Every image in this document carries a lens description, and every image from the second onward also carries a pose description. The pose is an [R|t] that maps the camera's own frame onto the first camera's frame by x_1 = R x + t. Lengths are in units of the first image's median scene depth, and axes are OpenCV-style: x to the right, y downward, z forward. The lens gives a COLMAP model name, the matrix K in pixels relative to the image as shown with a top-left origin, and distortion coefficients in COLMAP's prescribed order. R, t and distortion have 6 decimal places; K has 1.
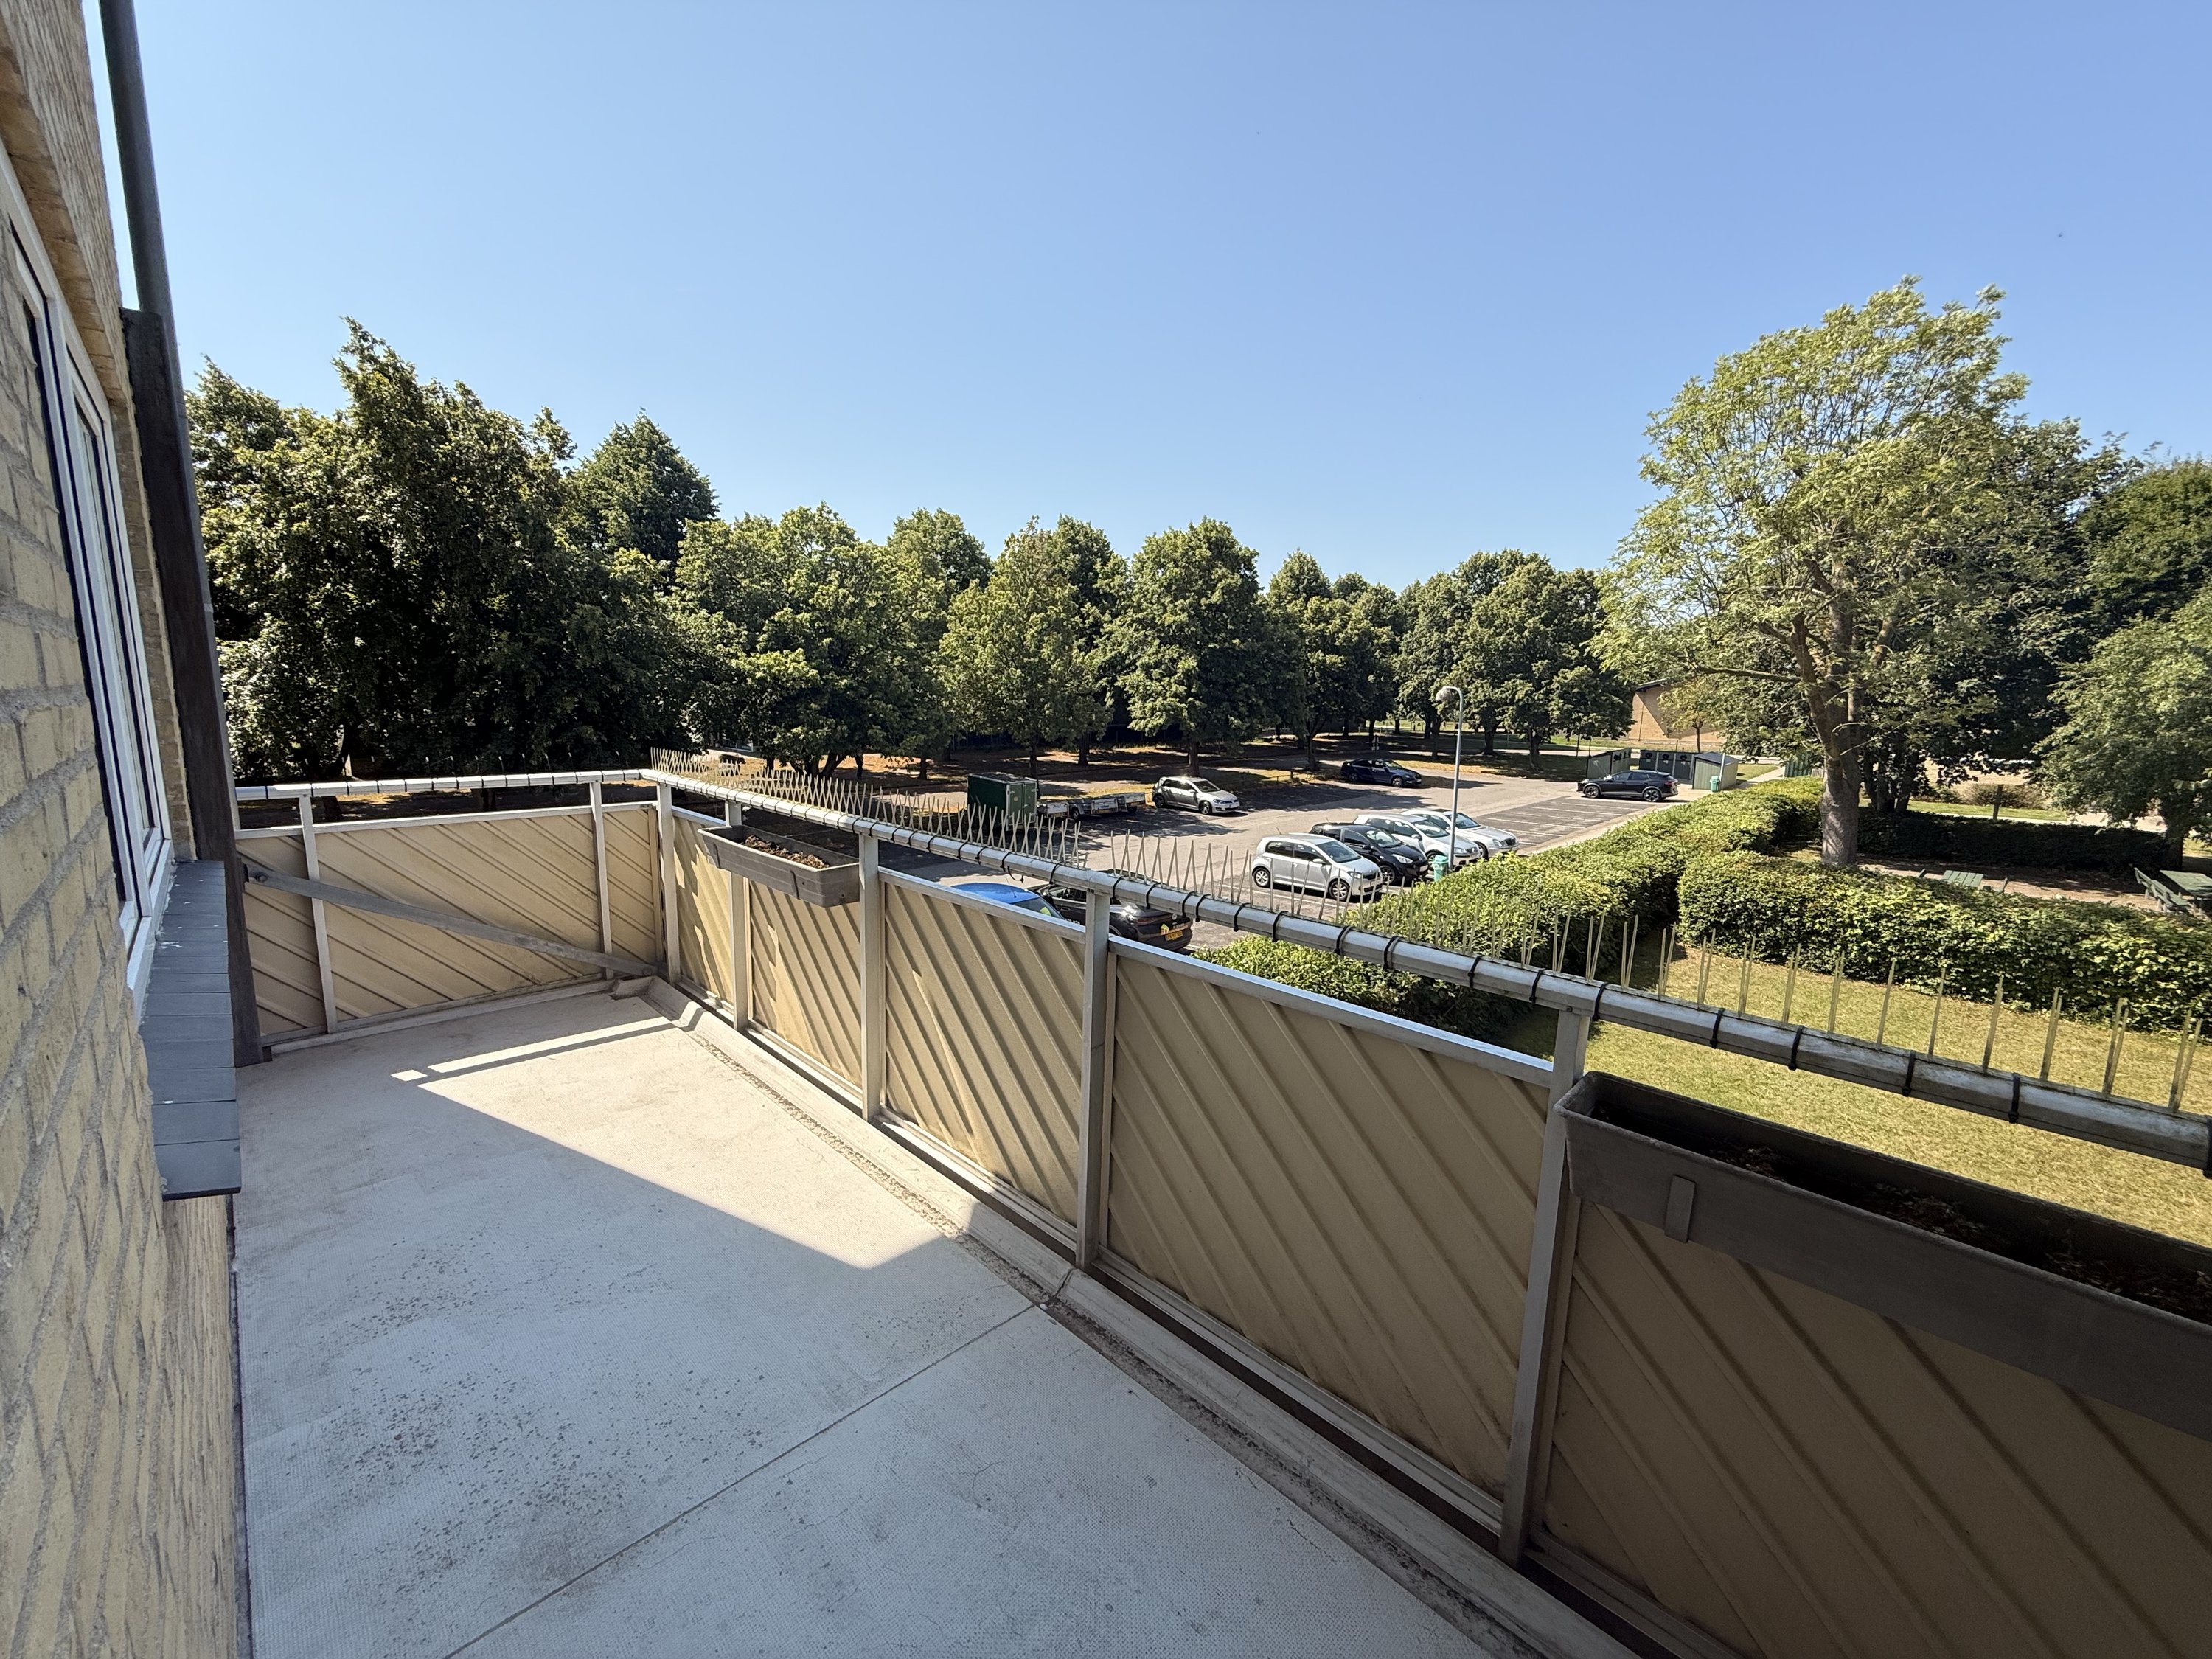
lens RADIAL K [[882.1, 0, 1101.6], [0, 882.1, 828.9], [0, 0, 1]] dist [-0.001252, 0.001080]
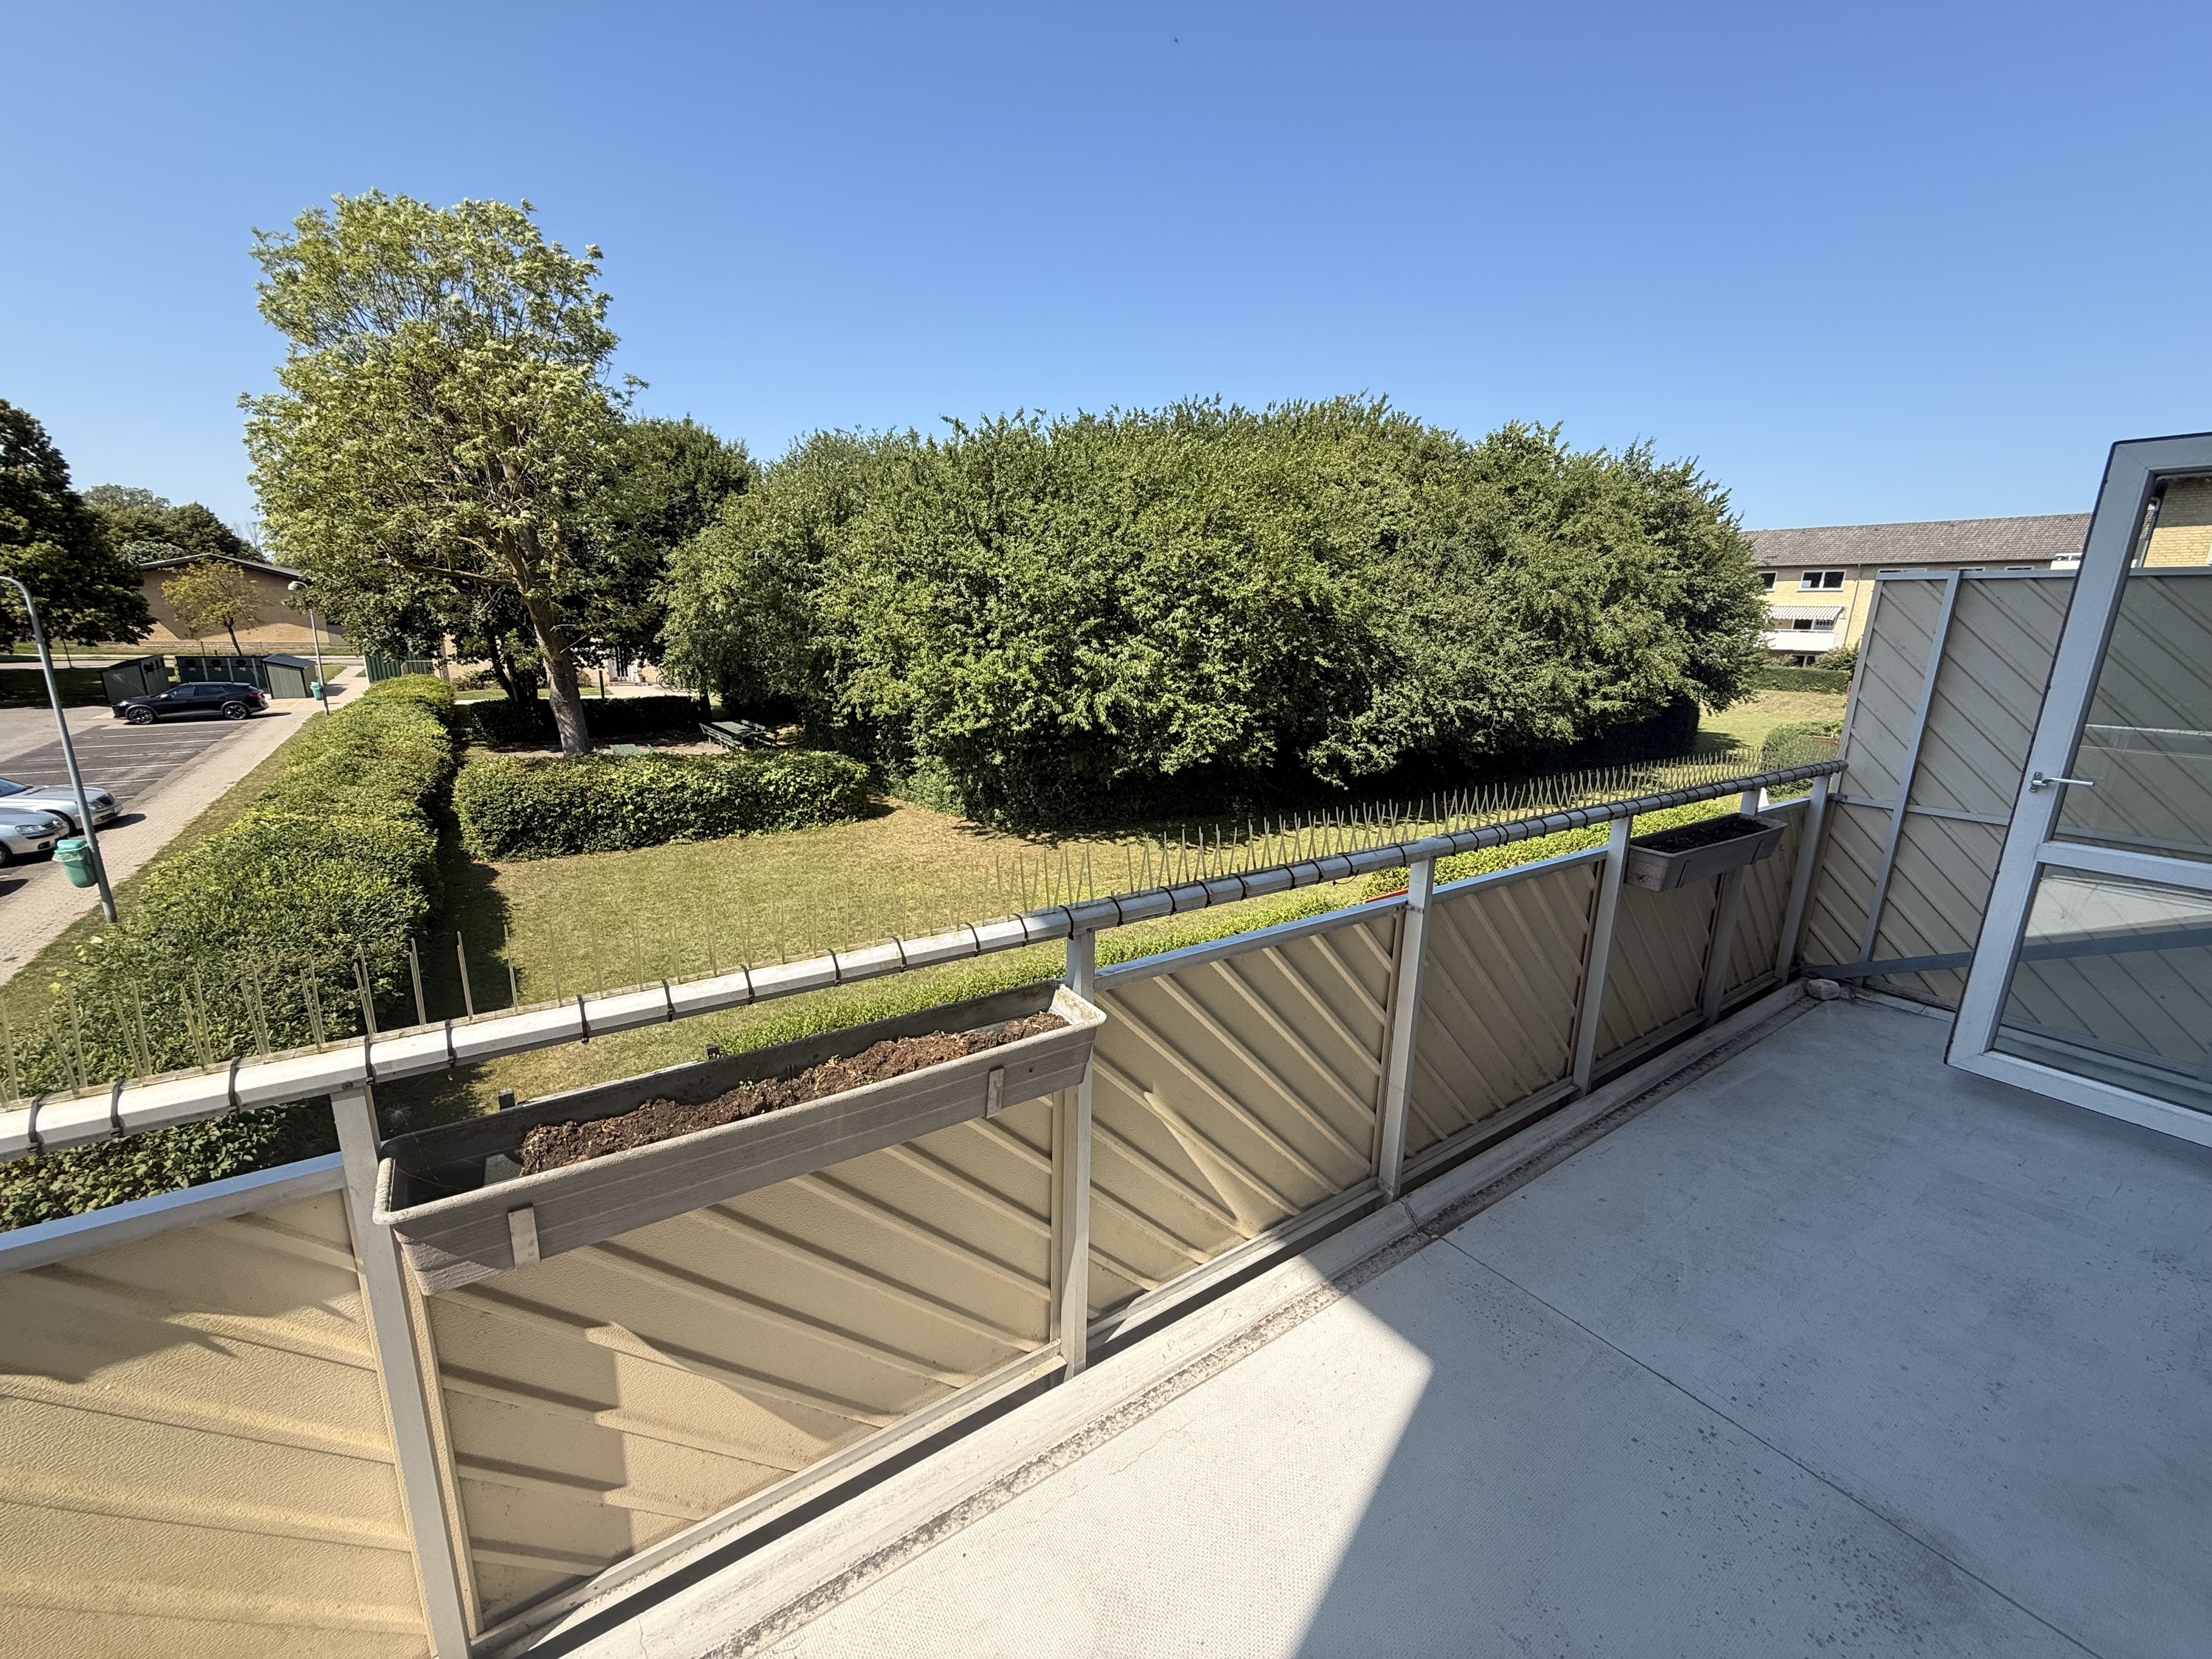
lens RADIAL K [[882.1, 0, 1101.6], [0, 882.1, 828.9], [0, 0, 1]] dist [-0.001252, 0.001080]
pose [[0.172691, -0.242885, 0.954560, -0.103268], [0.128430, 0.966399, 0.222663, -0.024018], [-0.976567, 0.084142, 0.198082, 0.111400]]
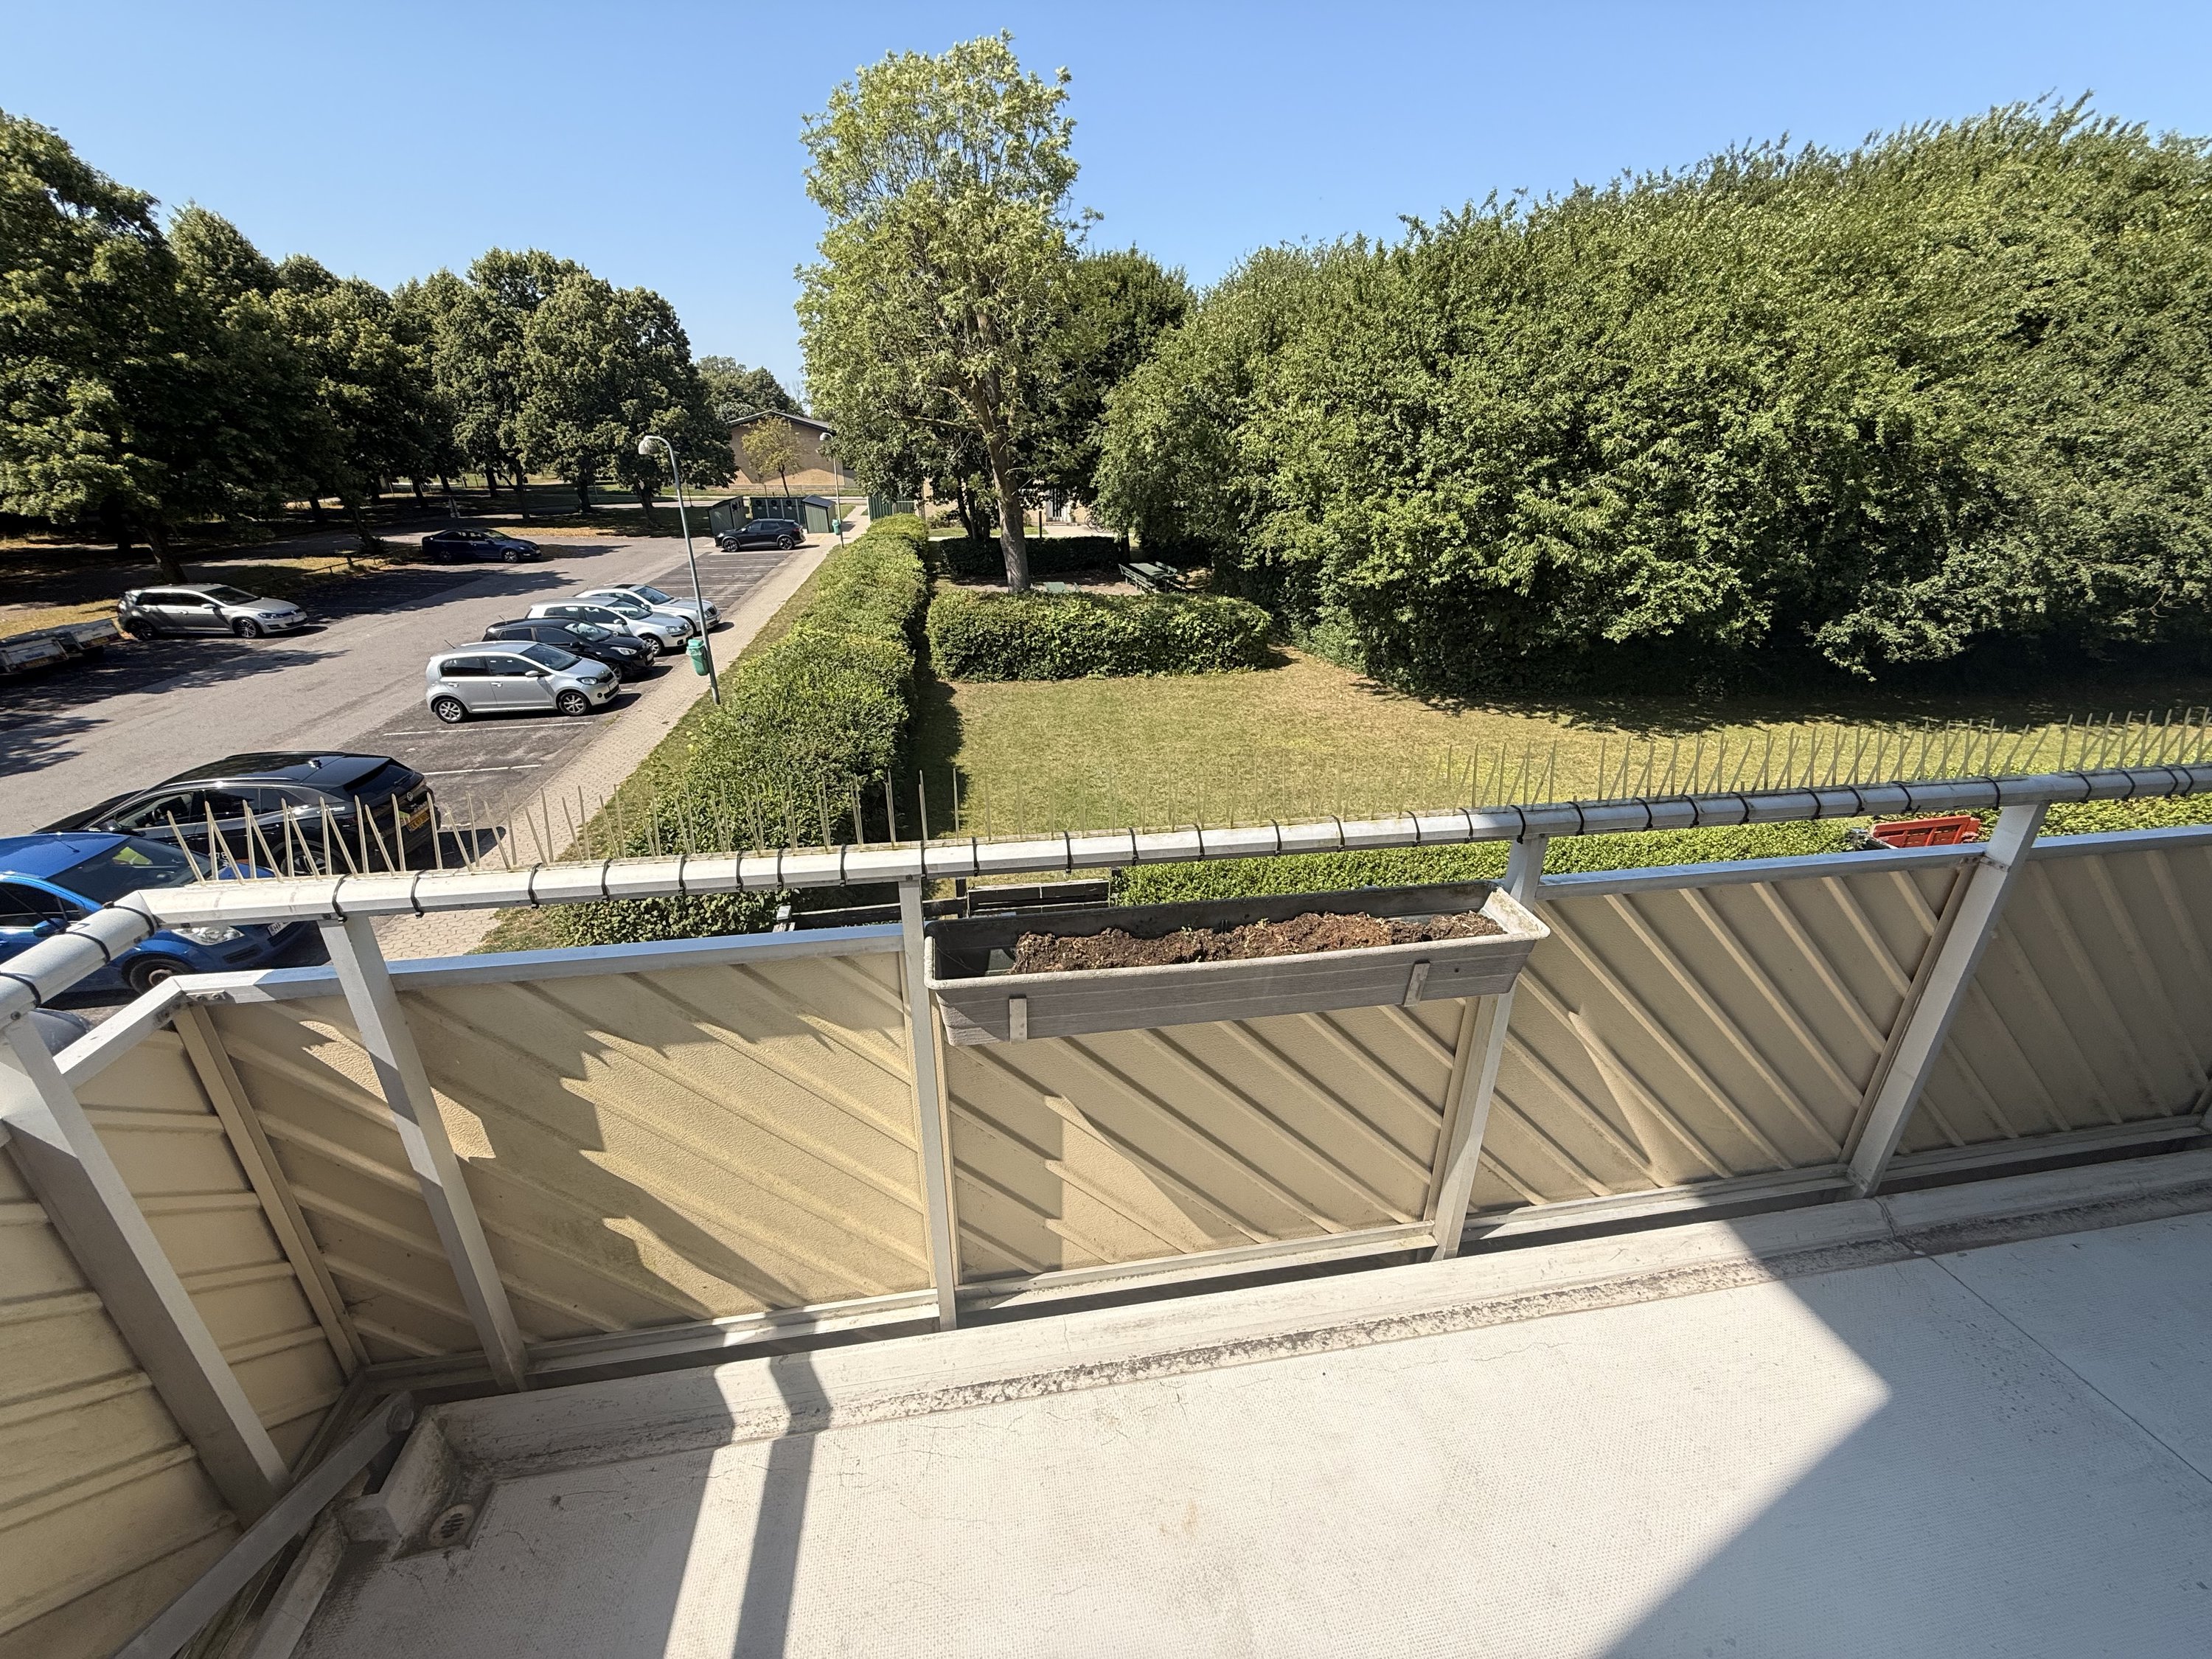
lens RADIAL K [[882.1, 0, 1101.6], [0, 882.1, 828.9], [0, 0, 1]] dist [-0.001252, 0.001080]
pose [[0.576864, -0.339268, 0.743051, -0.104778], [0.130723, 0.936284, 0.326011, -0.026573], [-0.806313, -0.090930, 0.584459, 0.115528]]
